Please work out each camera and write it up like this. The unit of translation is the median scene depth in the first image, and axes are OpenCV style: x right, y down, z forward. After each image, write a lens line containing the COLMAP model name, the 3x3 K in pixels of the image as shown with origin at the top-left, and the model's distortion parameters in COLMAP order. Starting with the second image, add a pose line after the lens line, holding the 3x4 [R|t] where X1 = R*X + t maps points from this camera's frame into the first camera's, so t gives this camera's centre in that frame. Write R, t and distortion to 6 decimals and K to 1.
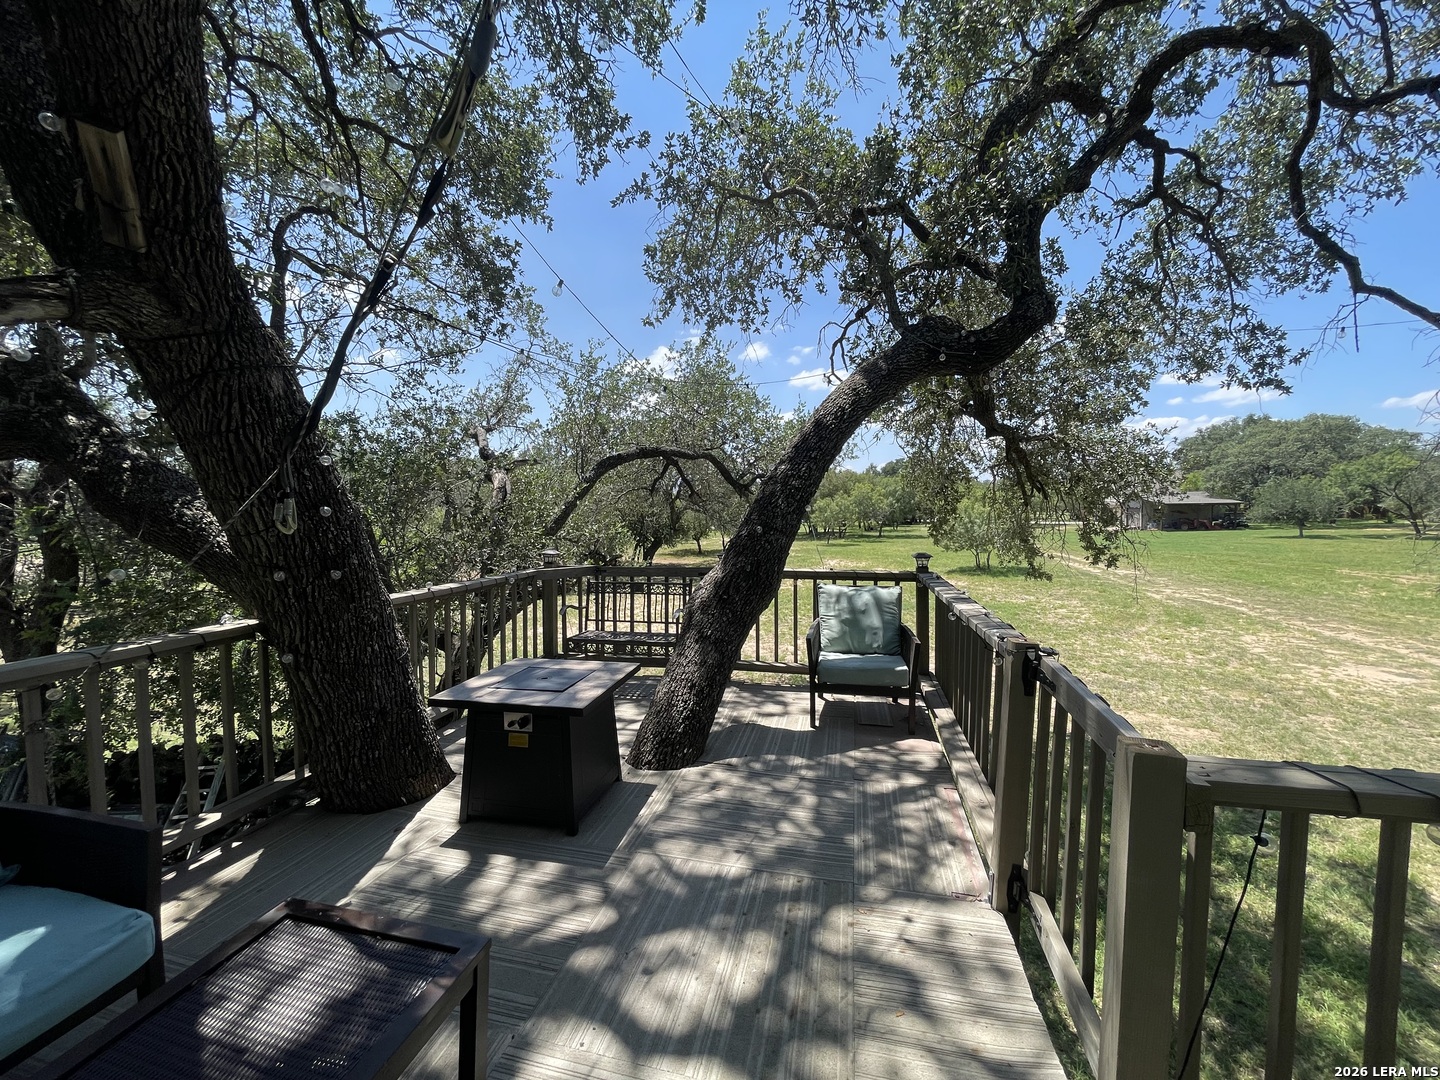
lens RADIAL K [[572.0, 0, 710.8], [0, 572.0, 546.2], [0, 0, 1]] dist [-0.008124, 0.000338]
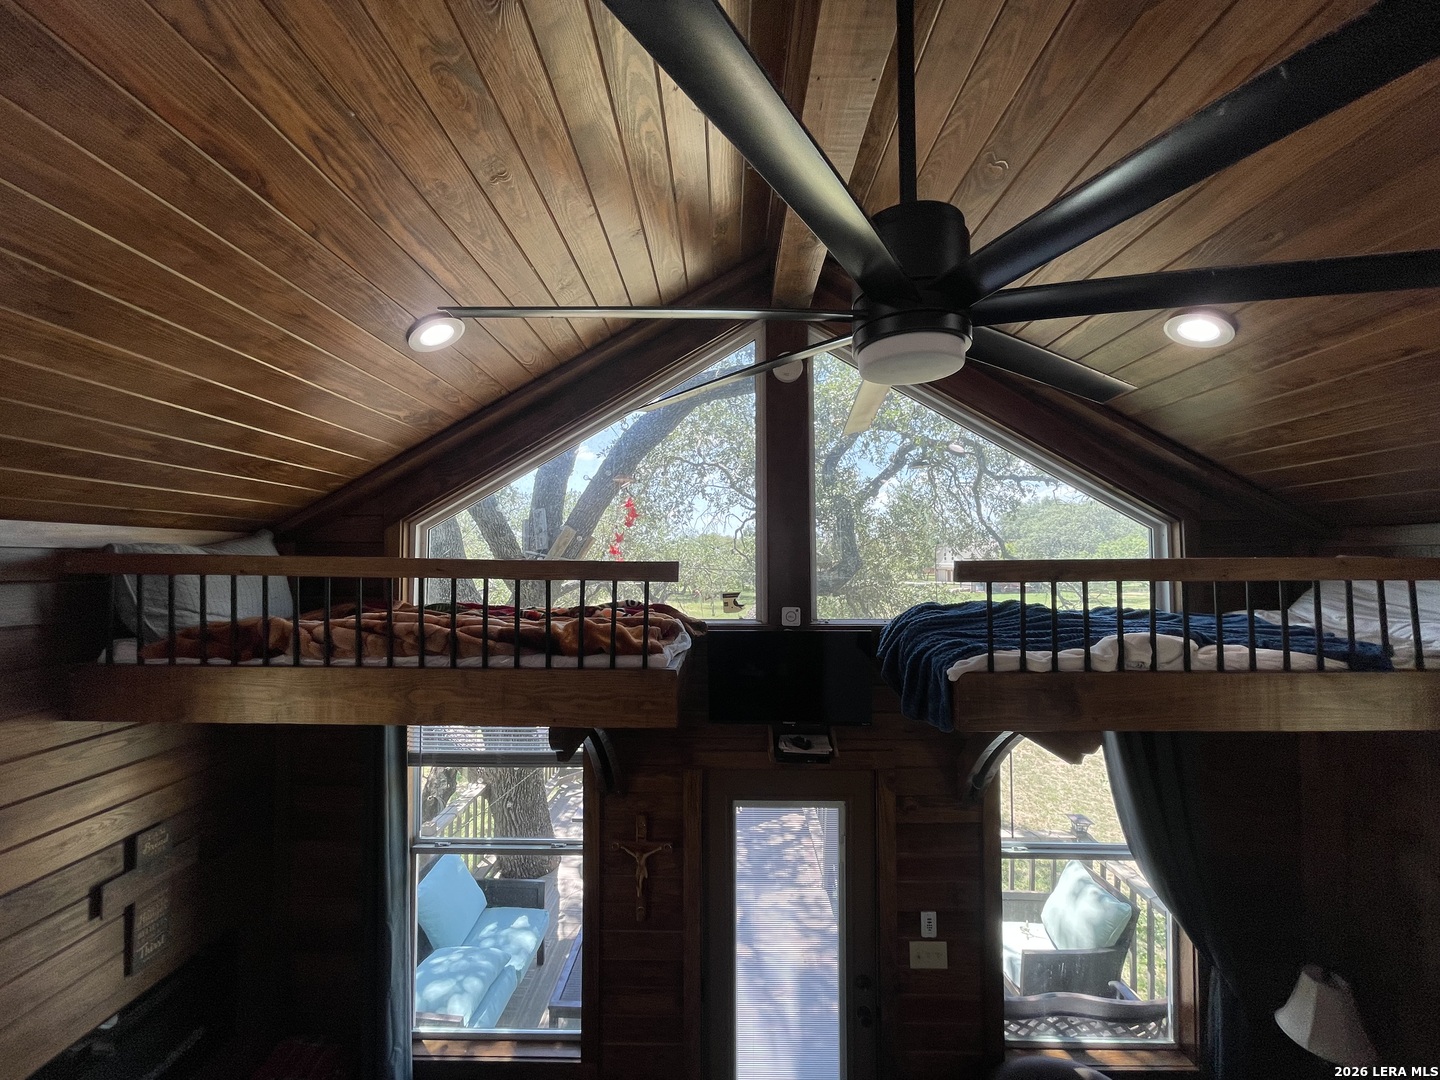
lens RADIAL K [[572.0, 0, 711.7], [0, 572.0, 547.9], [0, 0, 1]] dist [-0.008124, 0.000338]
pose [[0.978251, 0.010905, 0.207138, -0.134322], [0.007418, 0.996139, -0.087476, -0.167629], [-0.207292, 0.087110, 0.974393, -0.386763]]
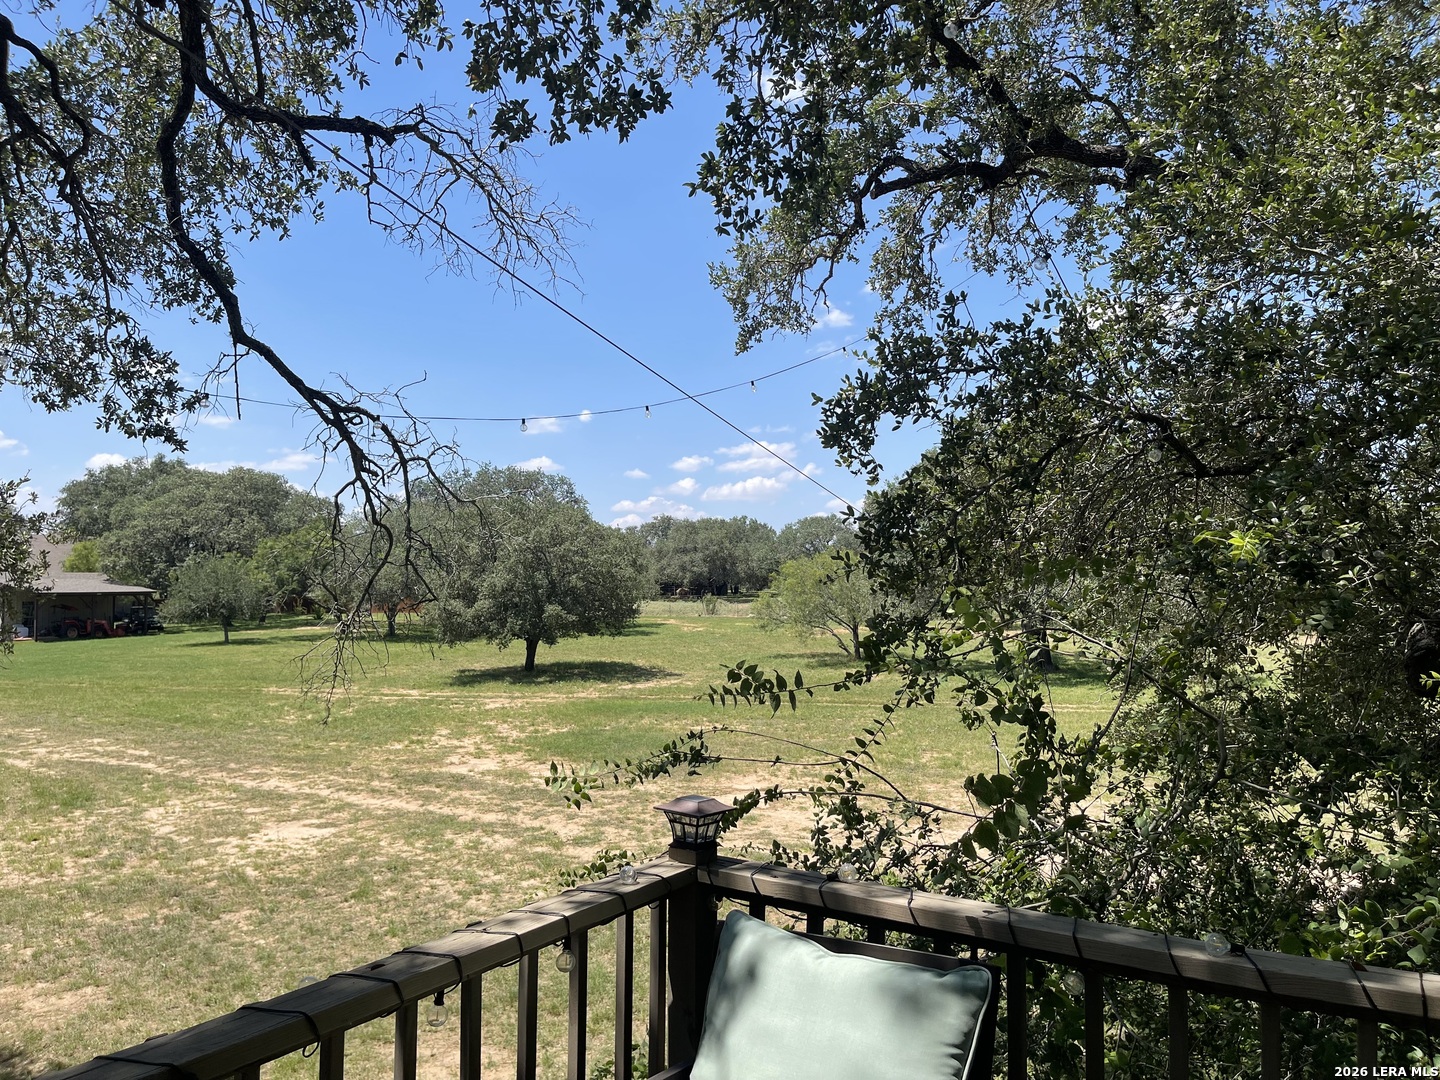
lens RADIAL K [[1075.0, 0, 729.1], [0, 1075.0, 535.6], [0, 0, 1]] dist [0.053701, -0.079635]
pose [[0.330941, 0.054358, 0.942085, 0.000691], [0.061173, 0.995004, -0.078900, -0.022337], [-0.941666, 0.083742, 0.325962, -0.051934]]
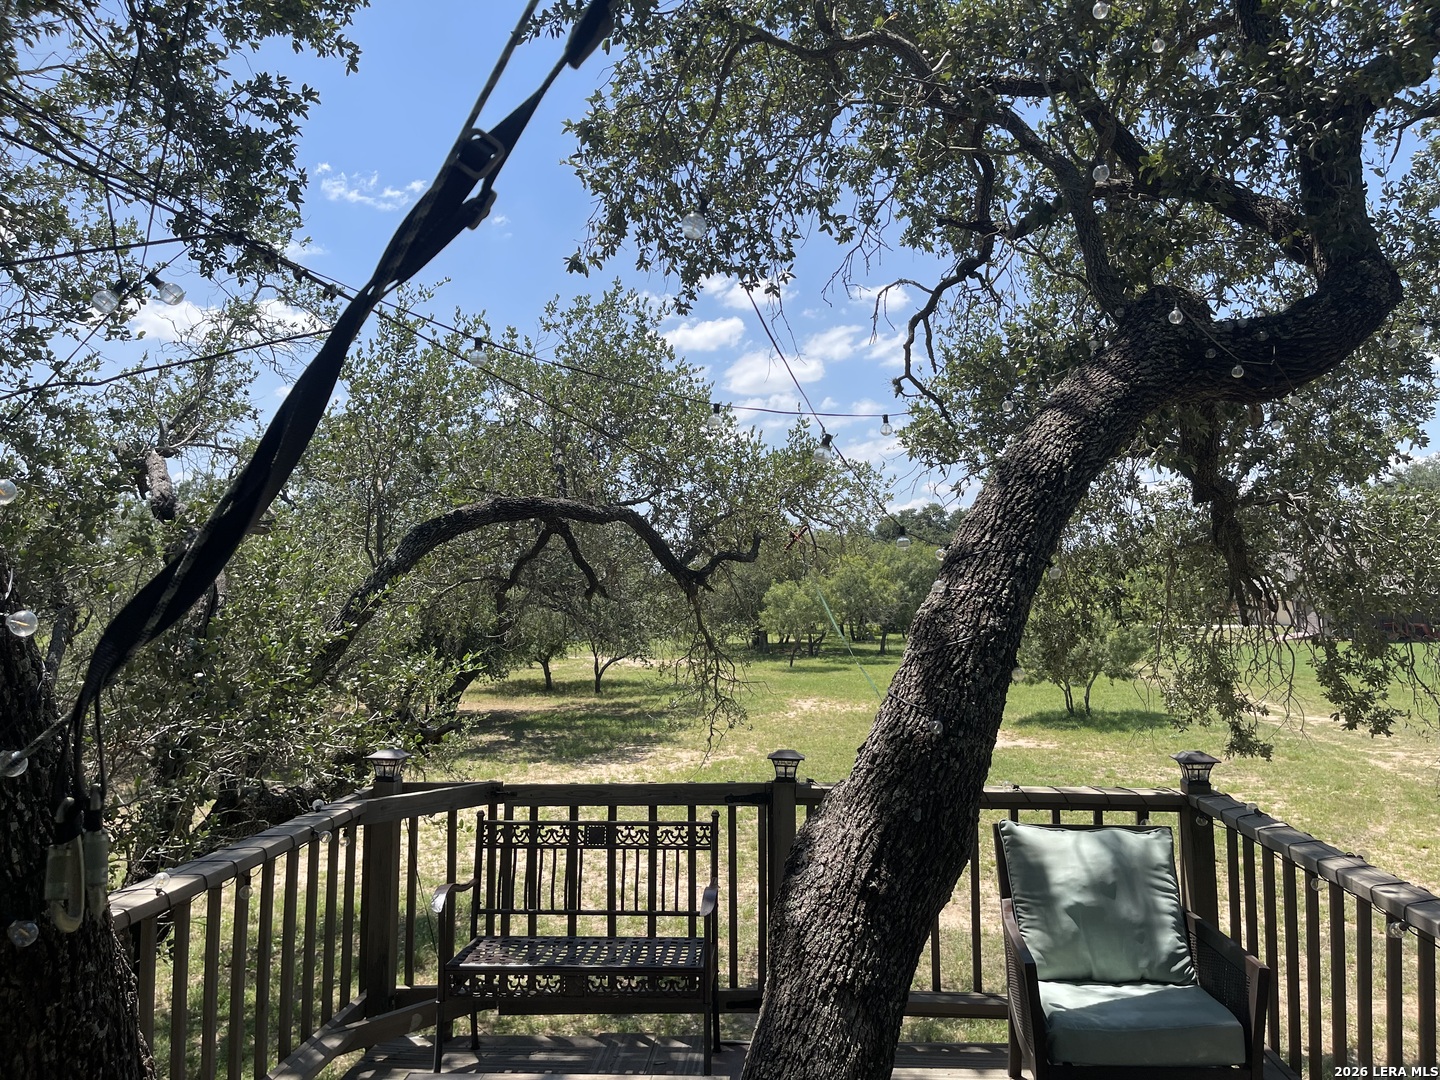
lens RADIAL K [[1075.0, 0, 723.2], [0, 1075.0, 535.7], [0, 0, 1]] dist [0.053701, -0.079635]
pose [[0.987468, 0.014048, 0.157190, -0.098614], [0.004929, 0.992799, -0.119691, -0.034841], [-0.157740, 0.118966, 0.980288, 0.067579]]
